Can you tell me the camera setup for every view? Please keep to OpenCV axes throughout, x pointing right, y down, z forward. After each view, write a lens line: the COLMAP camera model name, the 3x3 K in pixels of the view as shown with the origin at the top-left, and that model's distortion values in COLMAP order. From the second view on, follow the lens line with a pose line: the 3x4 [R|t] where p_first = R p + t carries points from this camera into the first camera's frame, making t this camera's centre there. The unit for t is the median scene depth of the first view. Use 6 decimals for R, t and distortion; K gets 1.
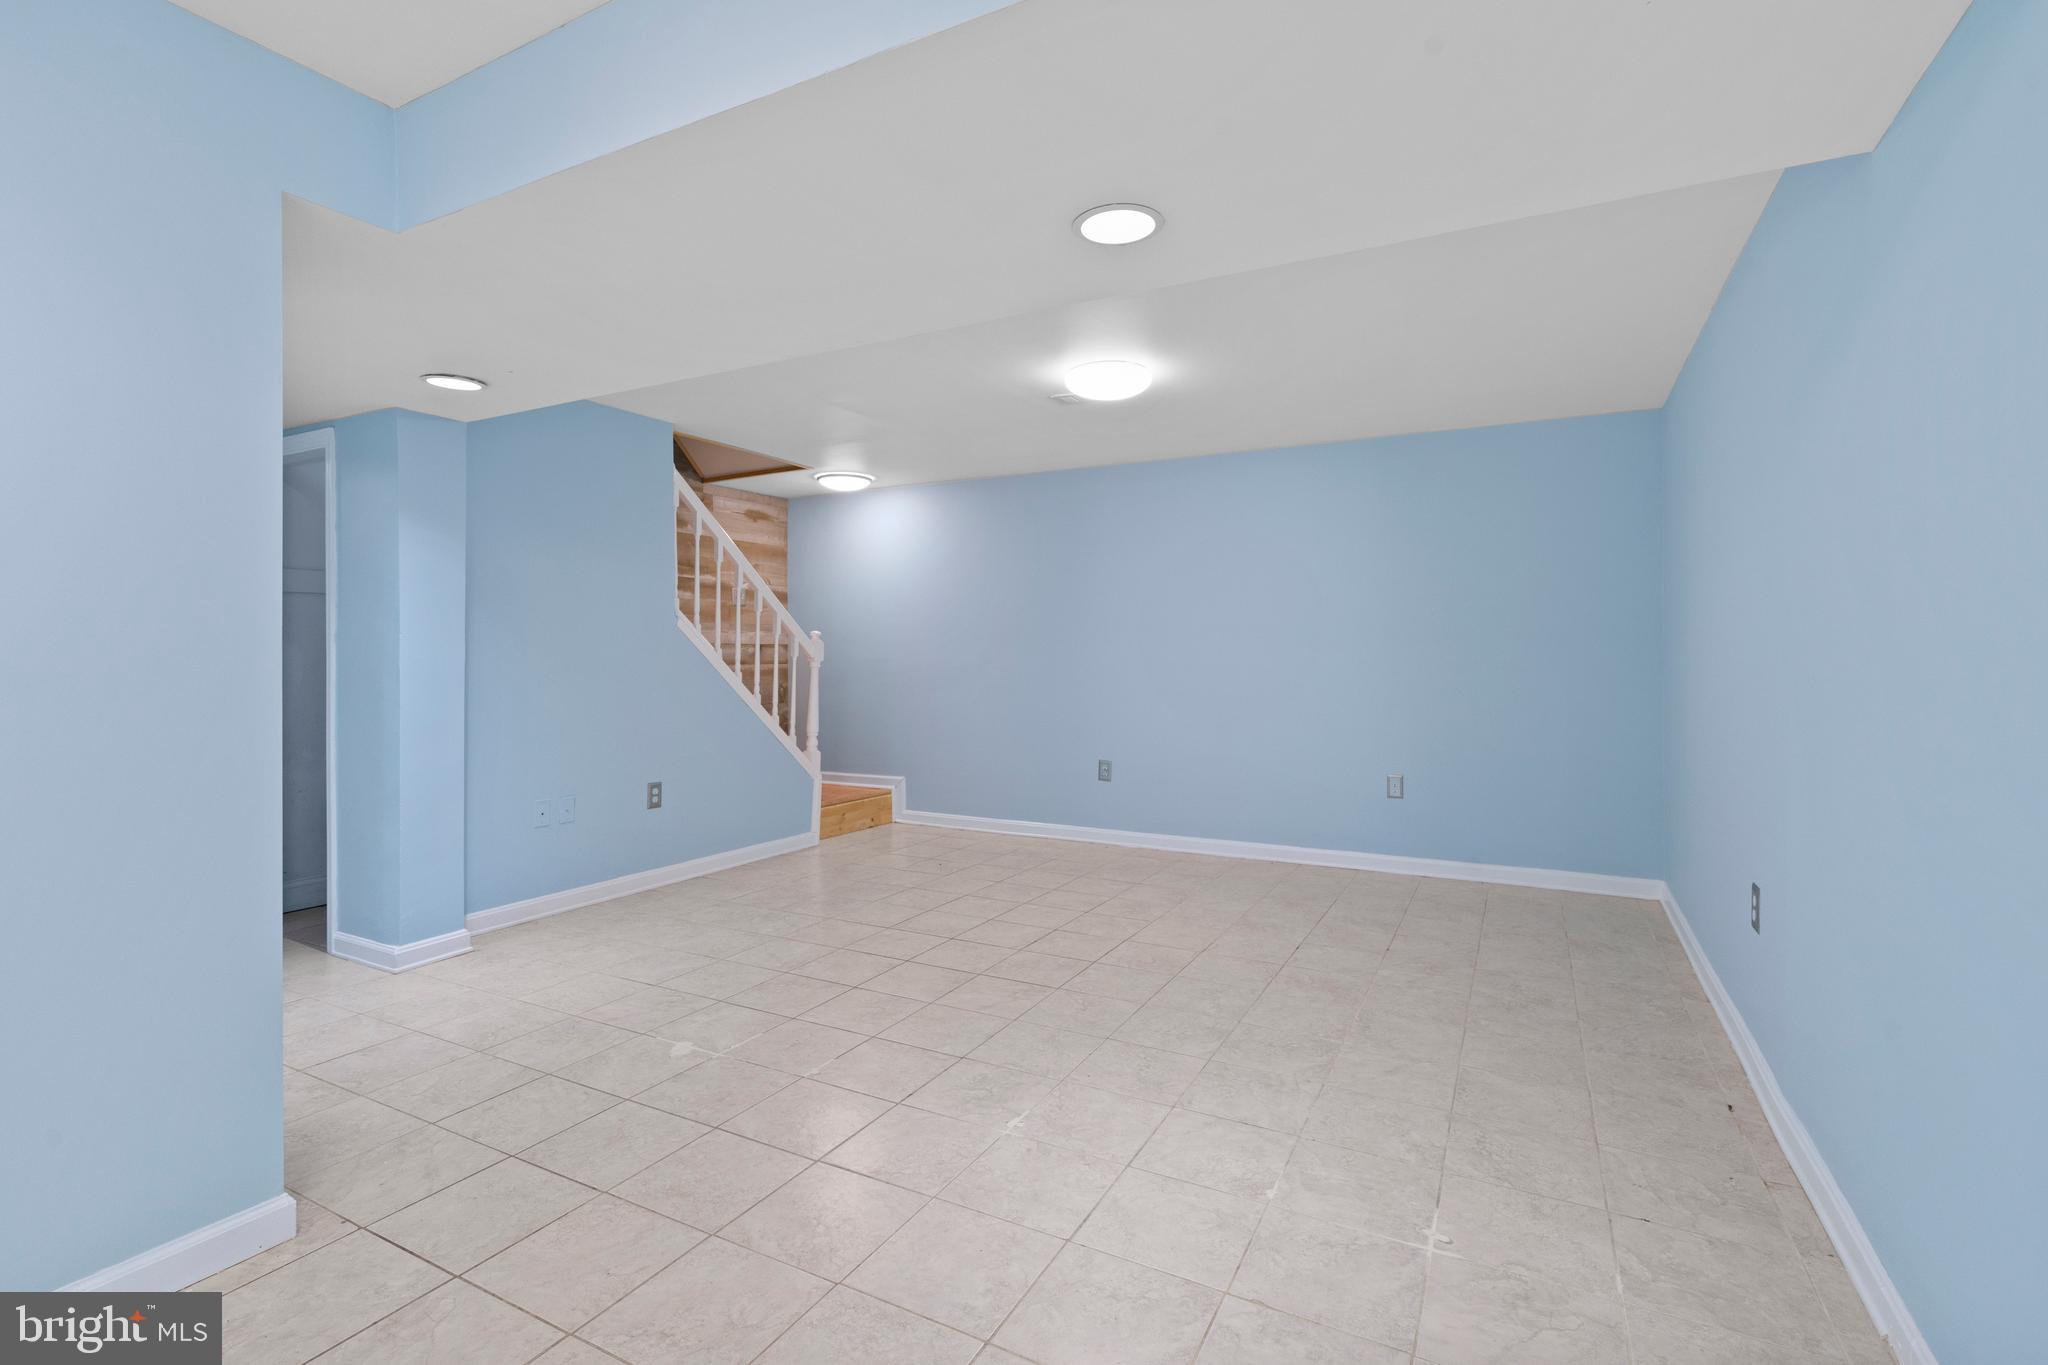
lens RADIAL K [[941.2, 0, 1024.0], [0, 941.2, 682.5], [0, 0, 1]] dist [-0.001888, 0.000118]
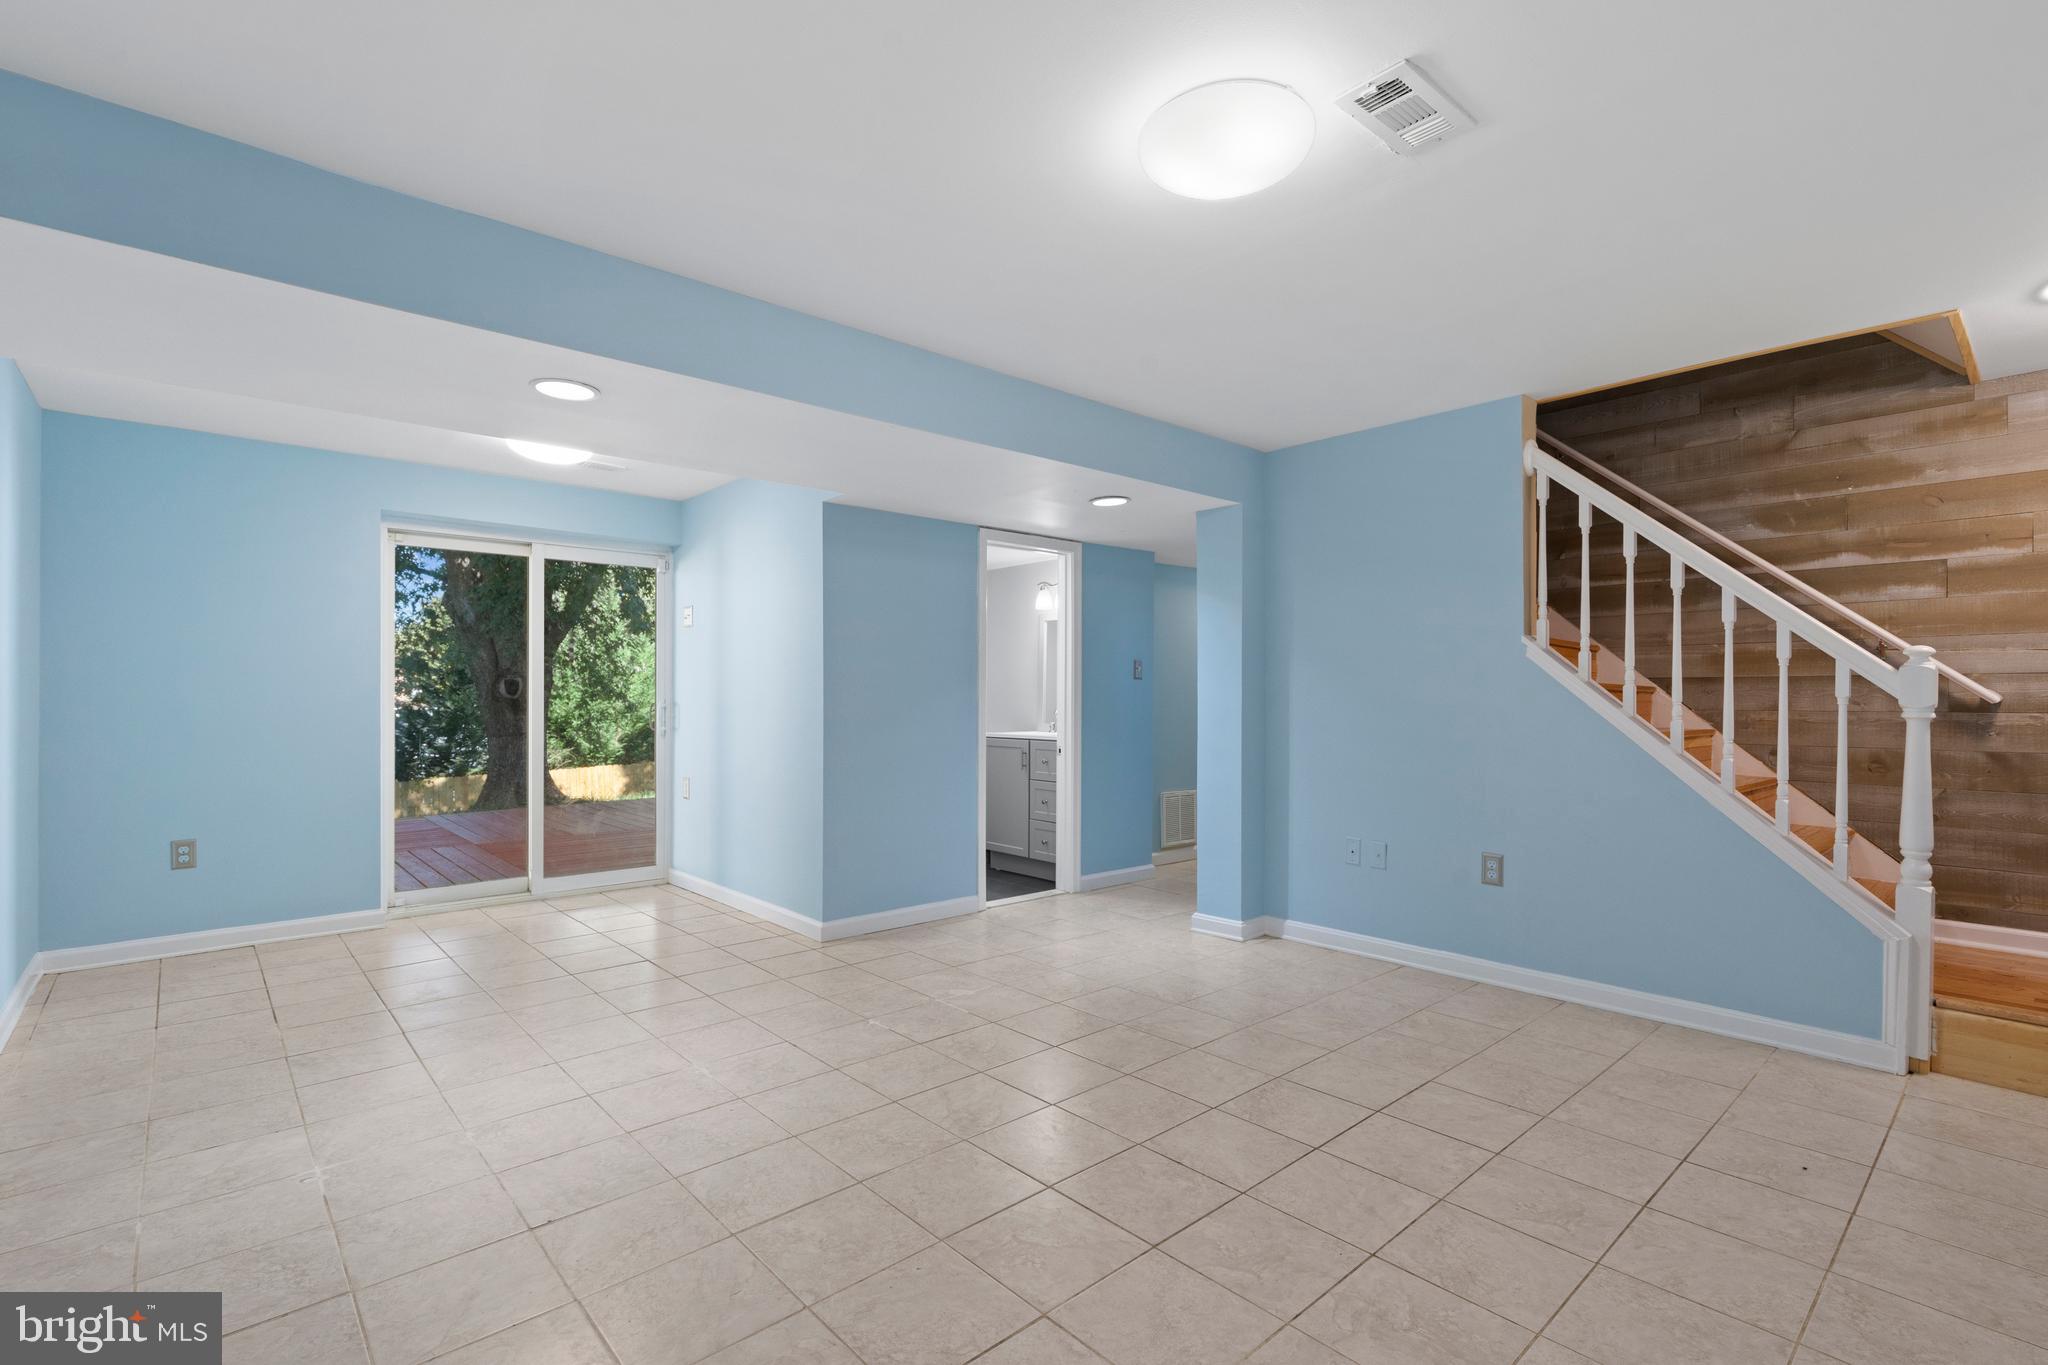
lens RADIAL K [[938.6, 0, 1026.0], [0, 938.6, 714.1], [0, 0, 1]] dist [-0.002600, -0.000572]
pose [[-0.343114, 0.015071, -0.939173, 0.606339], [-0.024946, 0.999372, 0.025151, -0.028198], [0.938962, 0.032059, -0.342523, 1.094677]]
